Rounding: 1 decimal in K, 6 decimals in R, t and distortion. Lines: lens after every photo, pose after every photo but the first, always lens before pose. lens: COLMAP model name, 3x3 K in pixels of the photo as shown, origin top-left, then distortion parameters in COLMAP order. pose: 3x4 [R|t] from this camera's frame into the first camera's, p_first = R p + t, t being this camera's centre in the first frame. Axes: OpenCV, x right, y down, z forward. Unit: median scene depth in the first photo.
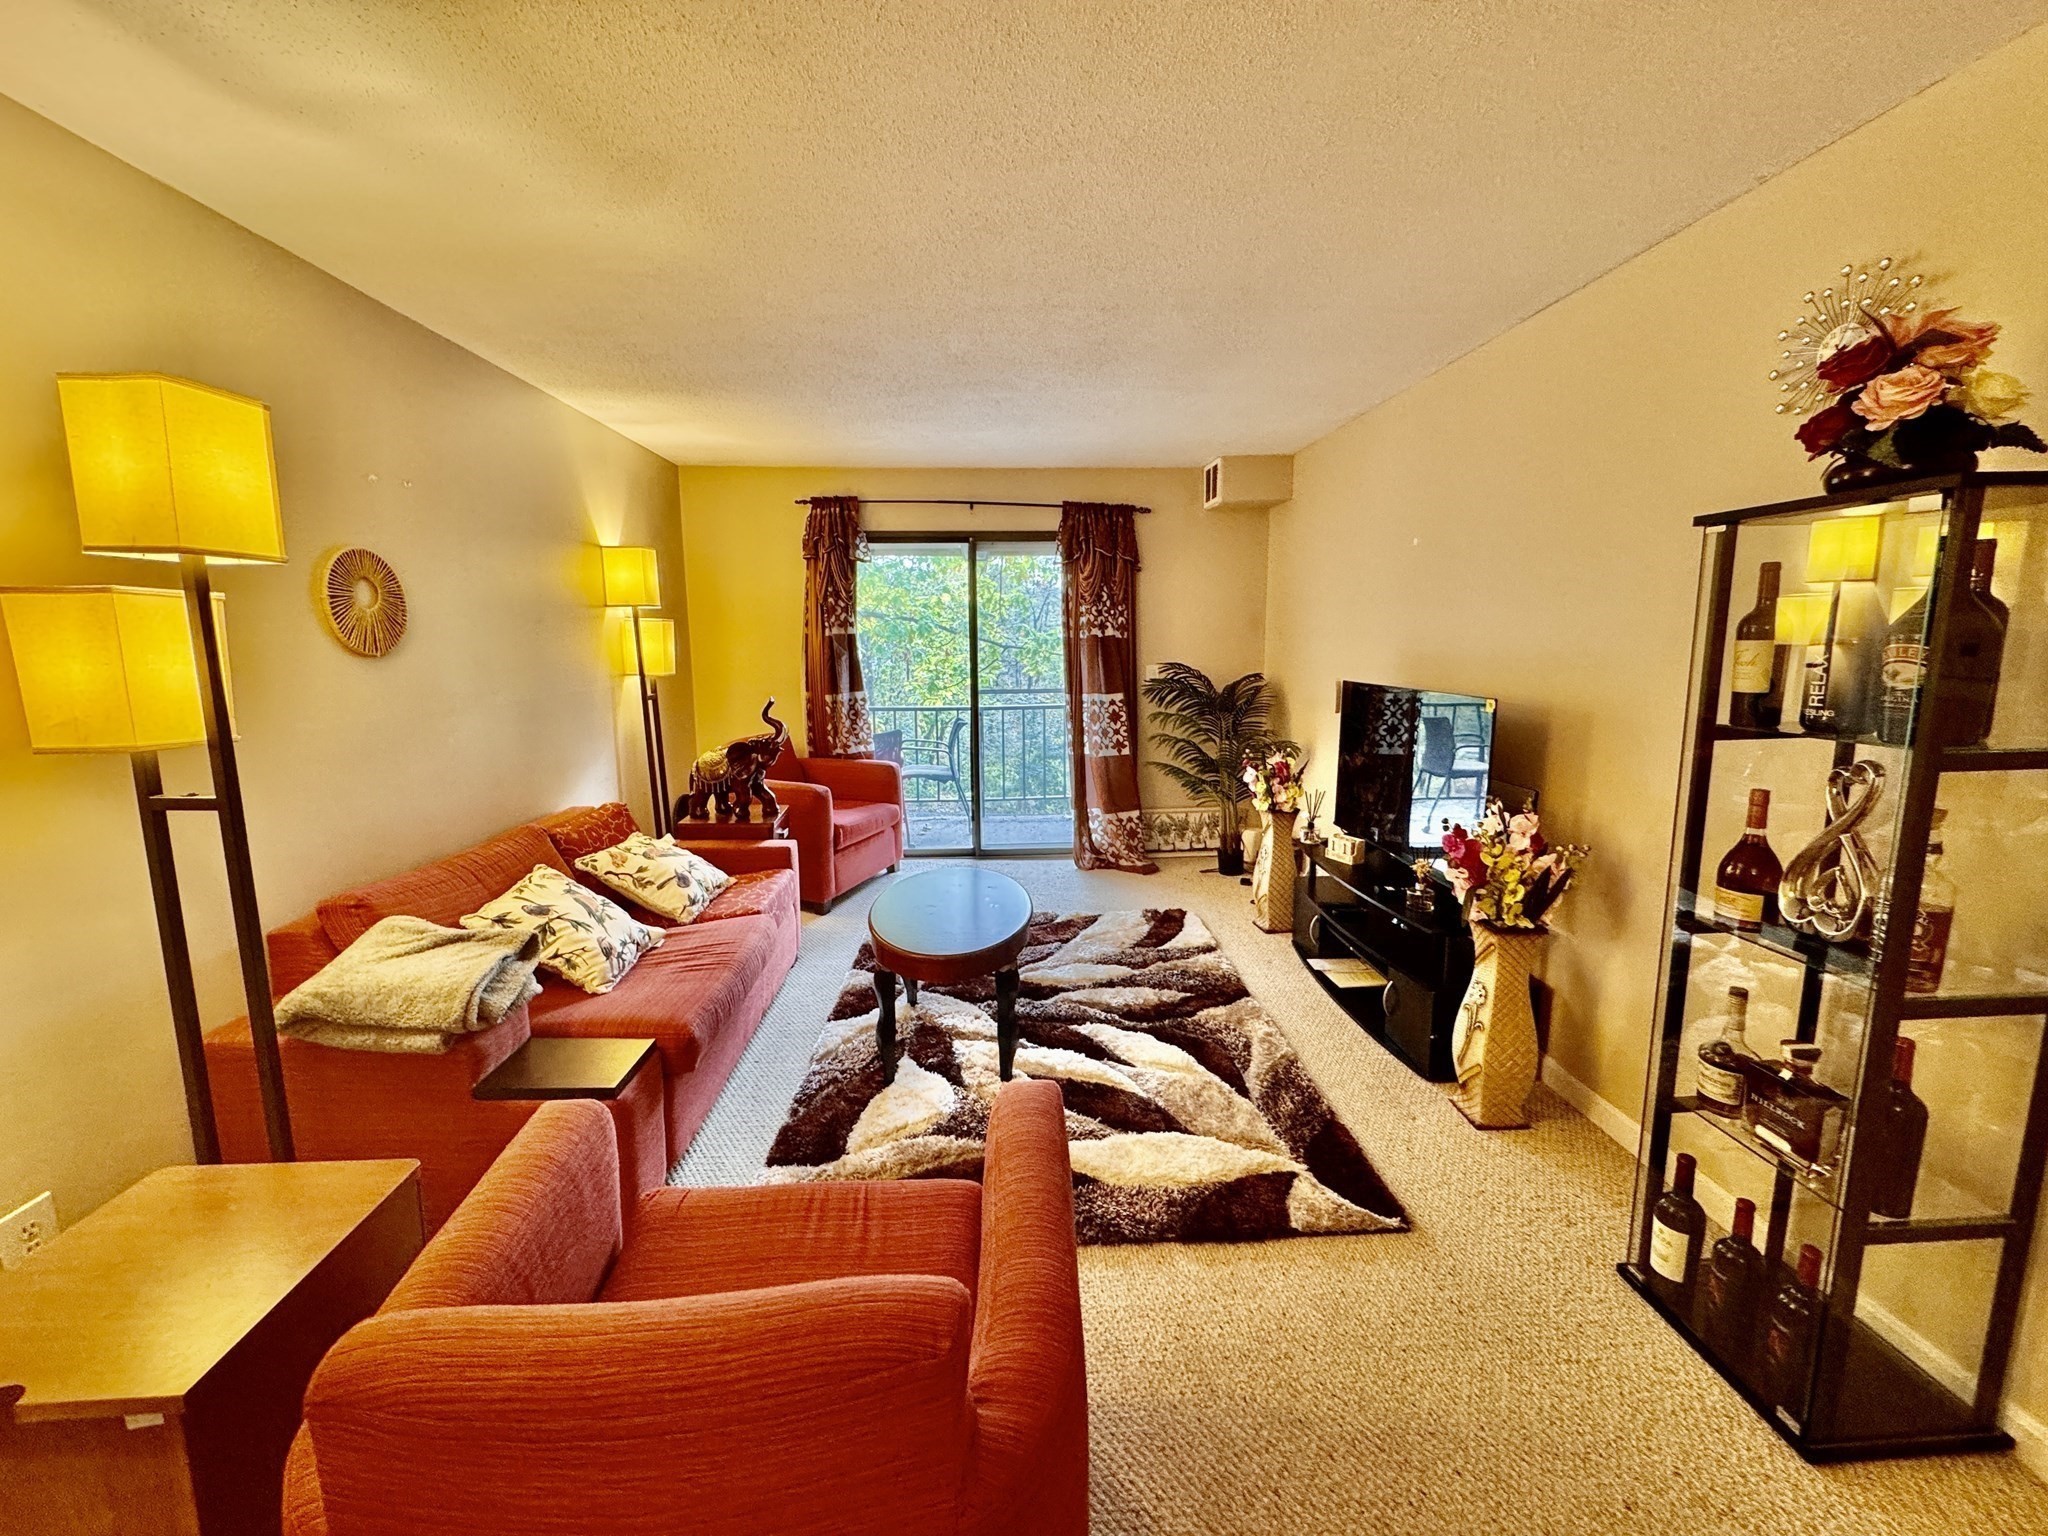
lens RADIAL K [[817.2, 0, 1022.7], [0, 817.2, 764.0], [0, 0, 1]] dist [-0.003411, 0.000038]
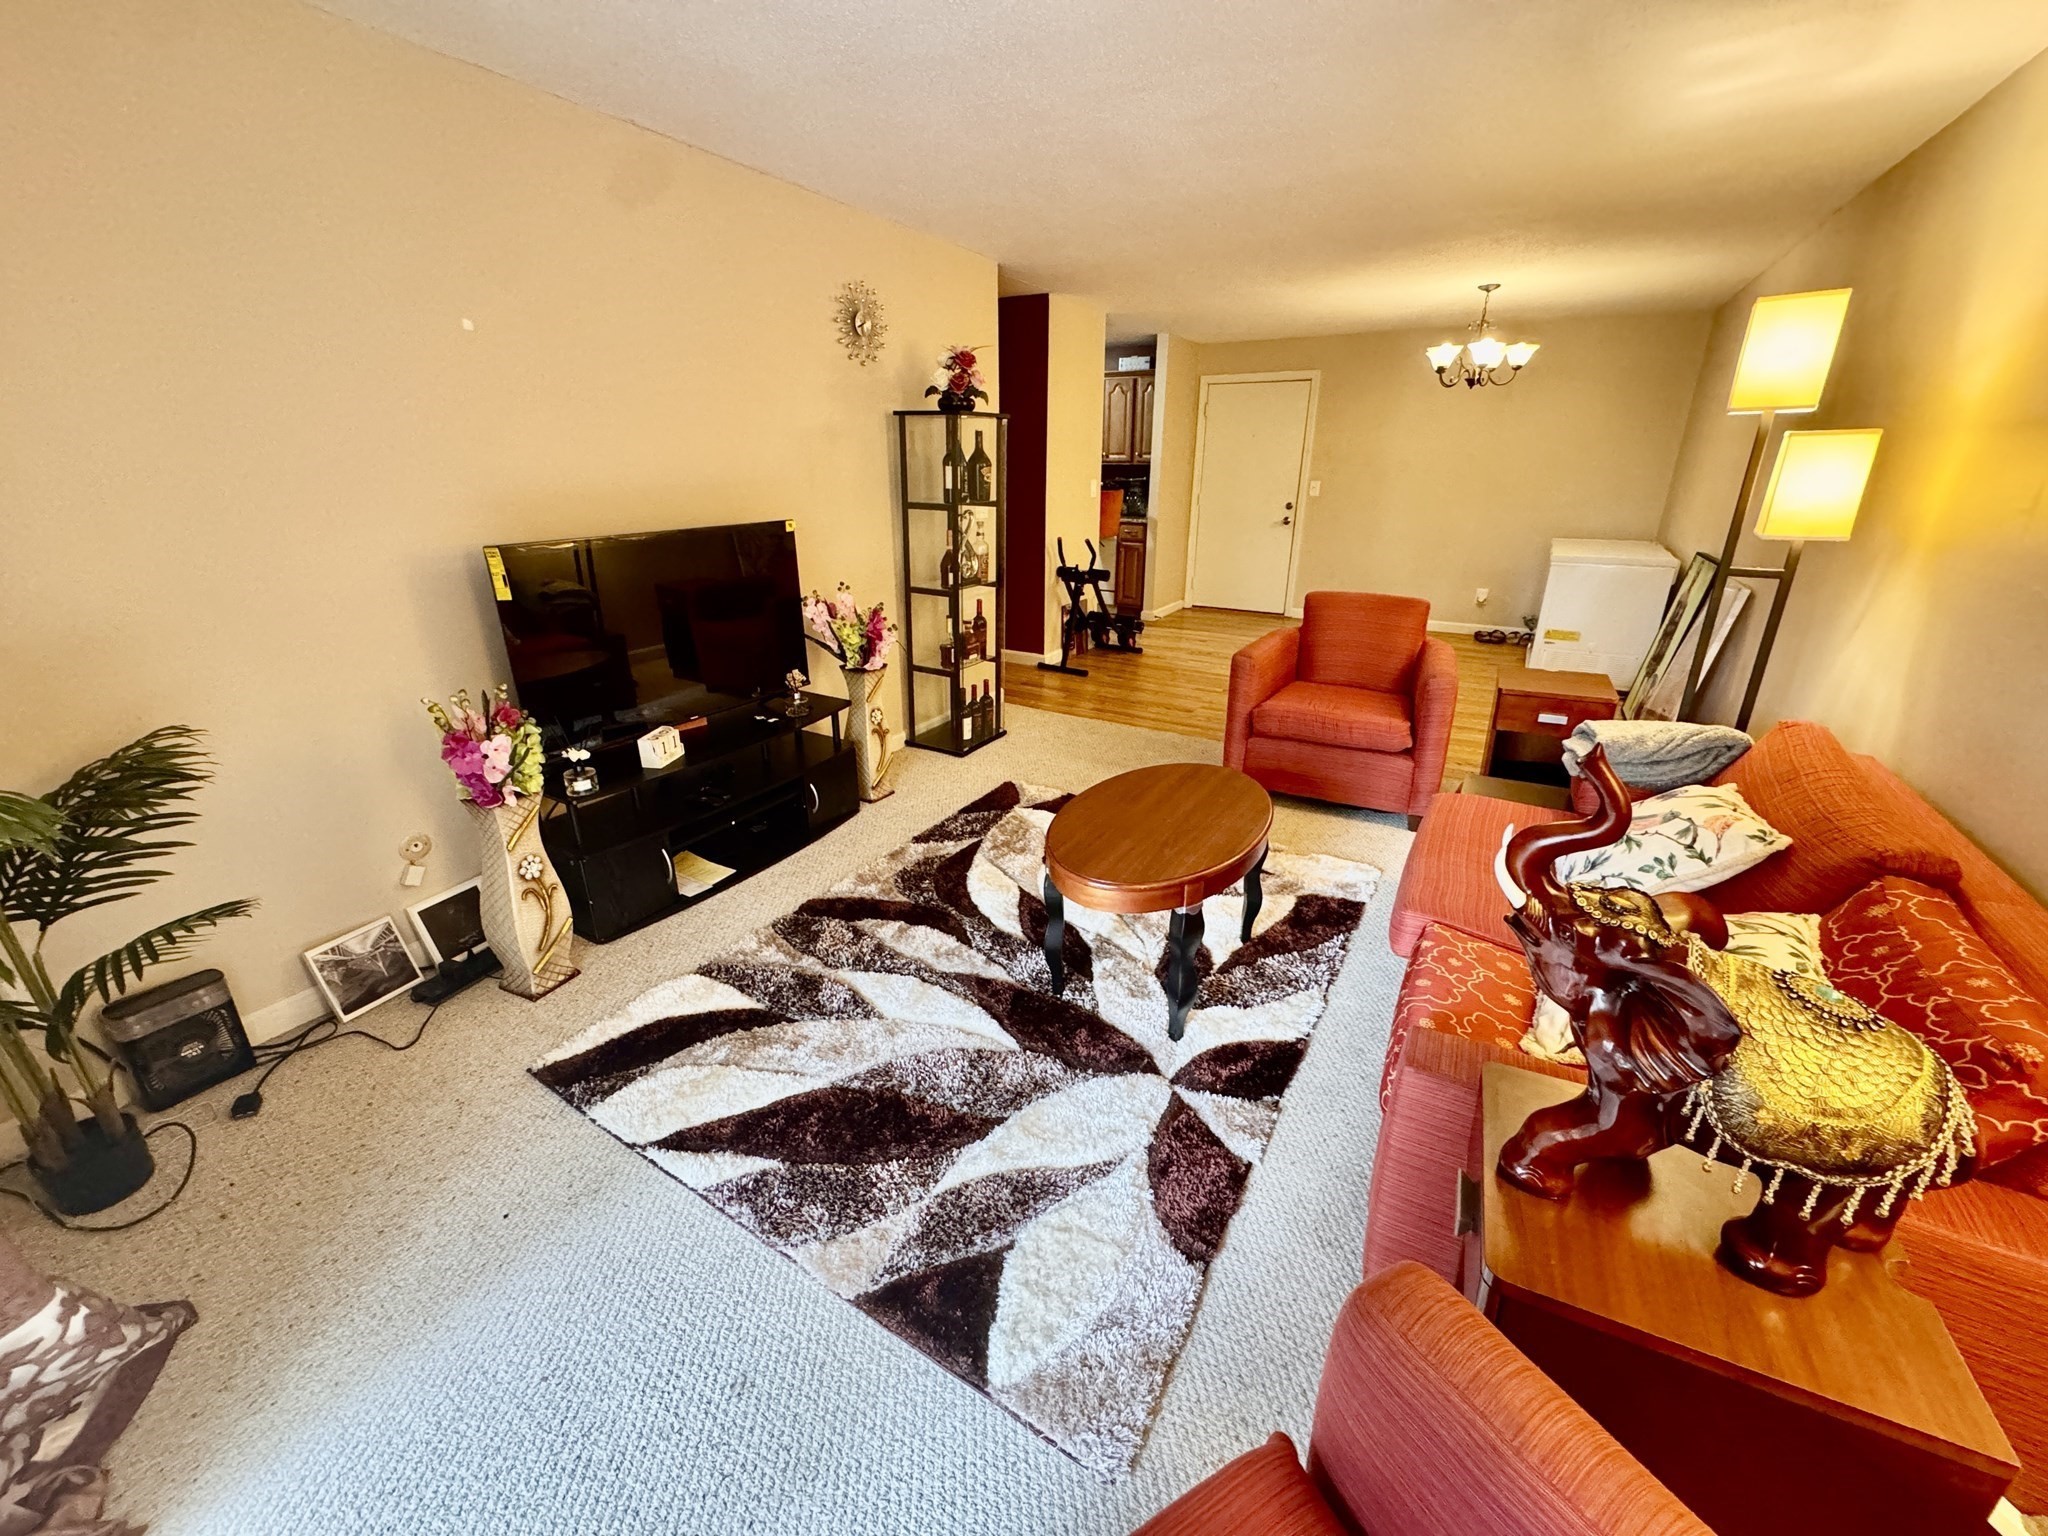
lens RADIAL K [[817.2, 0, 1022.7], [0, 817.2, 764.0], [0, 0, 1]] dist [-0.003411, 0.000038]
pose [[-0.836807, -0.187566, 0.514366, -0.303420], [0.090060, 0.879531, 0.467242, -0.213788], [-0.540039, 0.437315, -0.719106, 1.313513]]
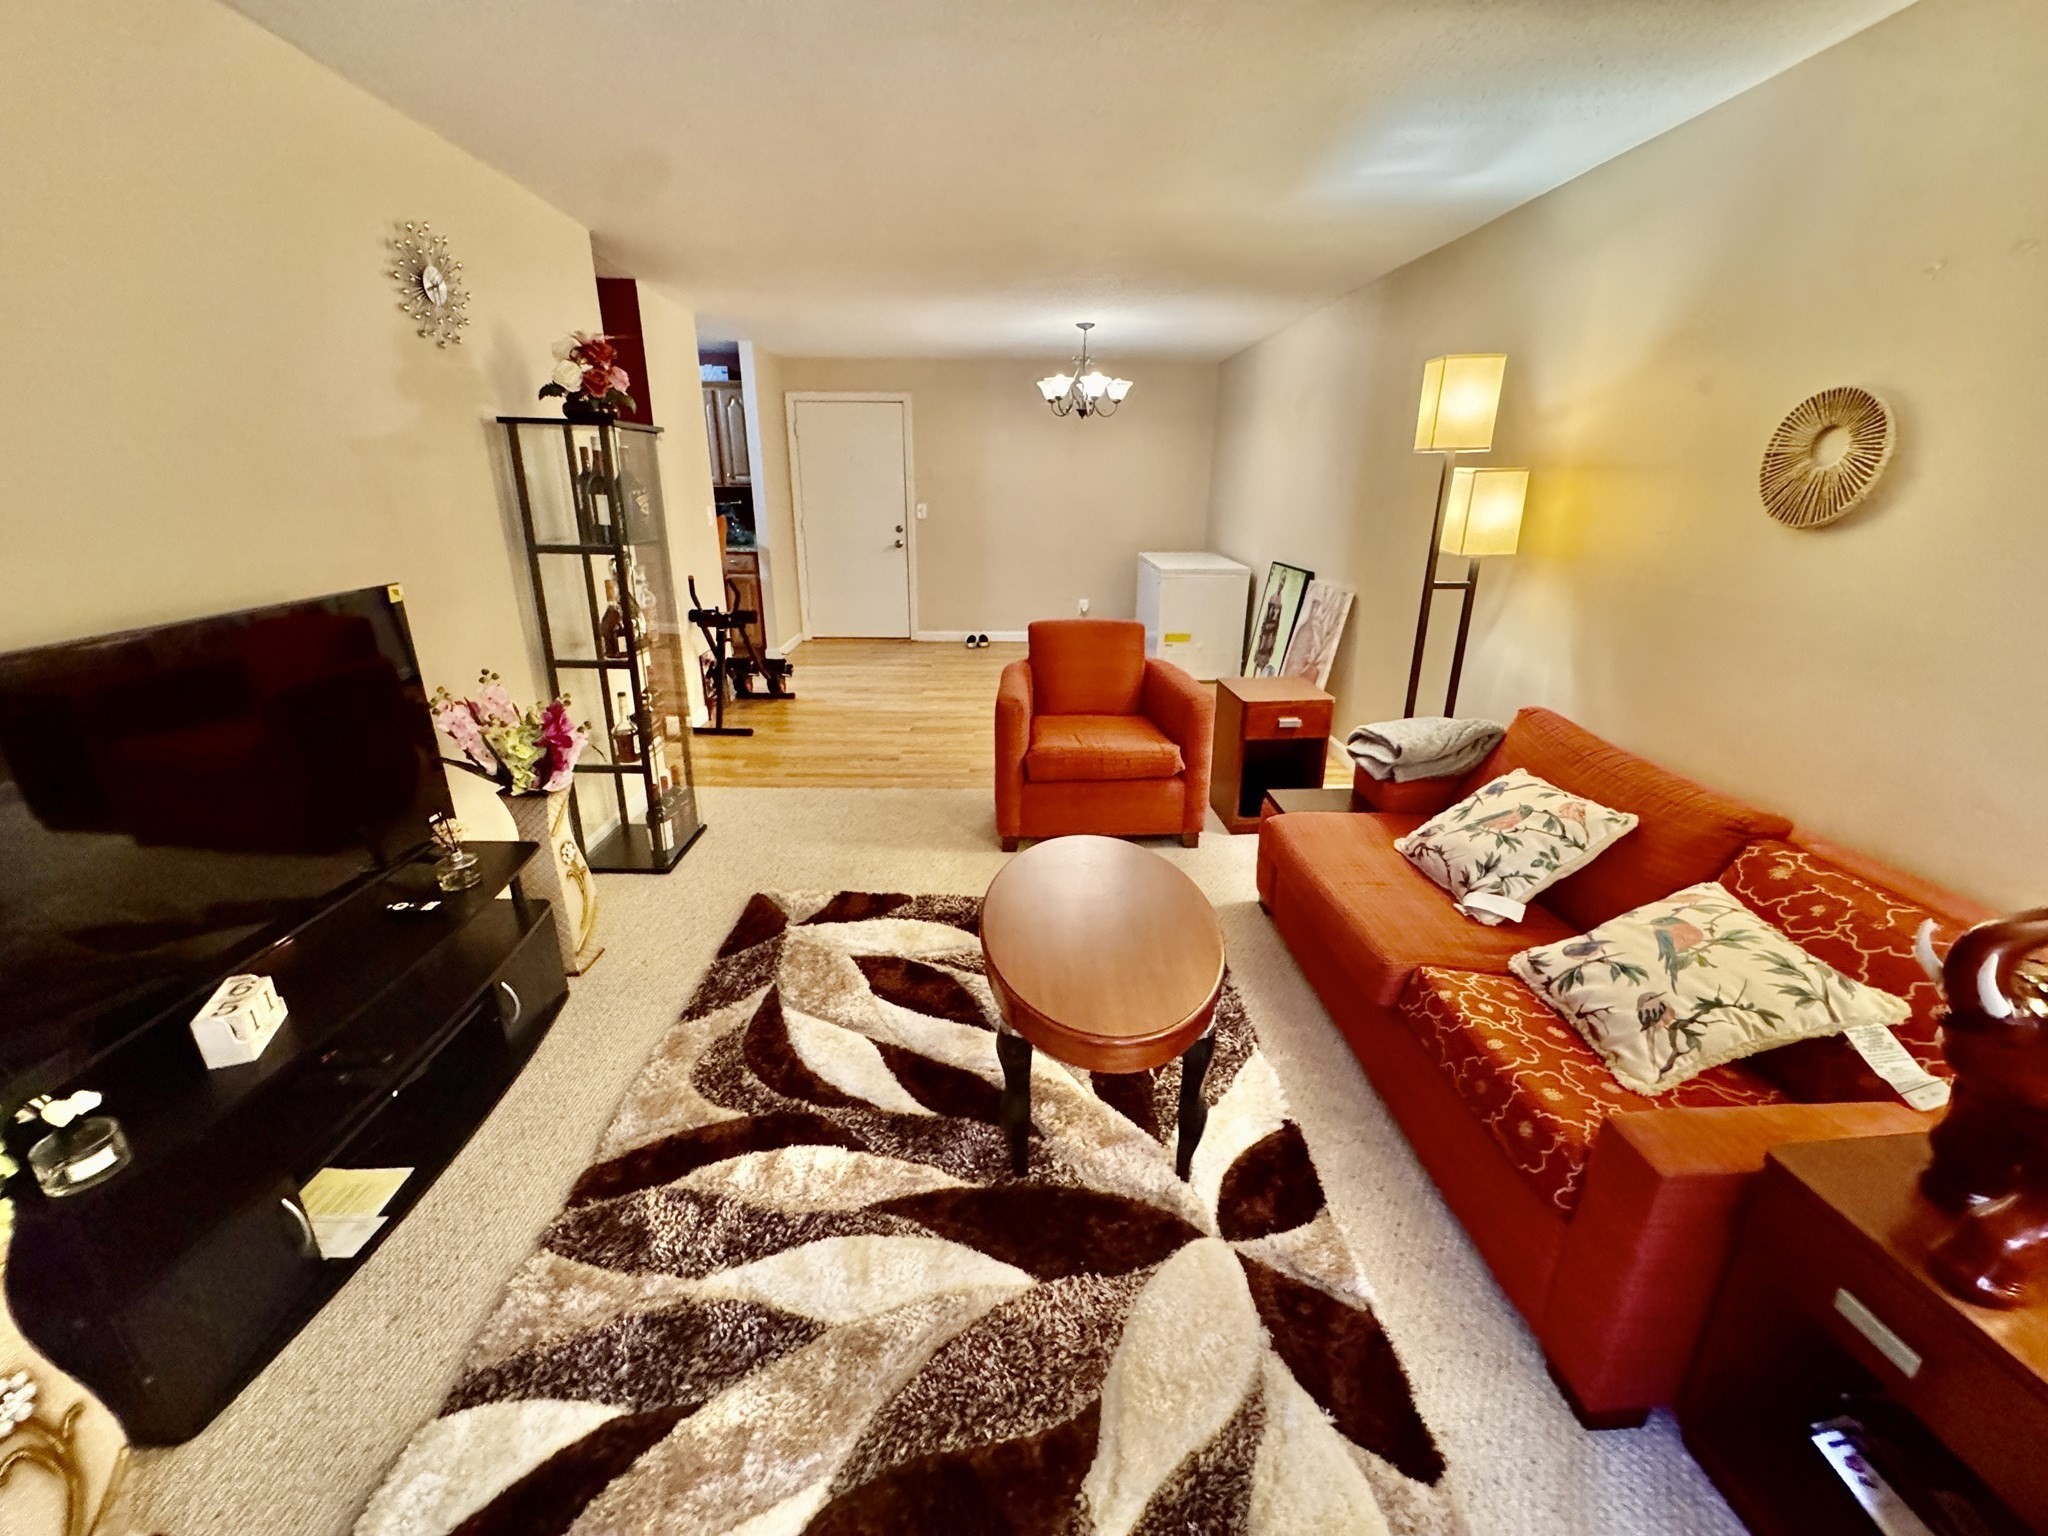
lens RADIAL K [[817.2, 0, 1022.7], [0, 817.2, 764.0], [0, 0, 1]] dist [-0.003411, 0.000038]
pose [[-0.999759, -0.010137, 0.019479, -0.027812], [0.000318, 0.880301, 0.474415, -0.210316], [-0.021957, 0.474307, -0.880086, 1.233073]]
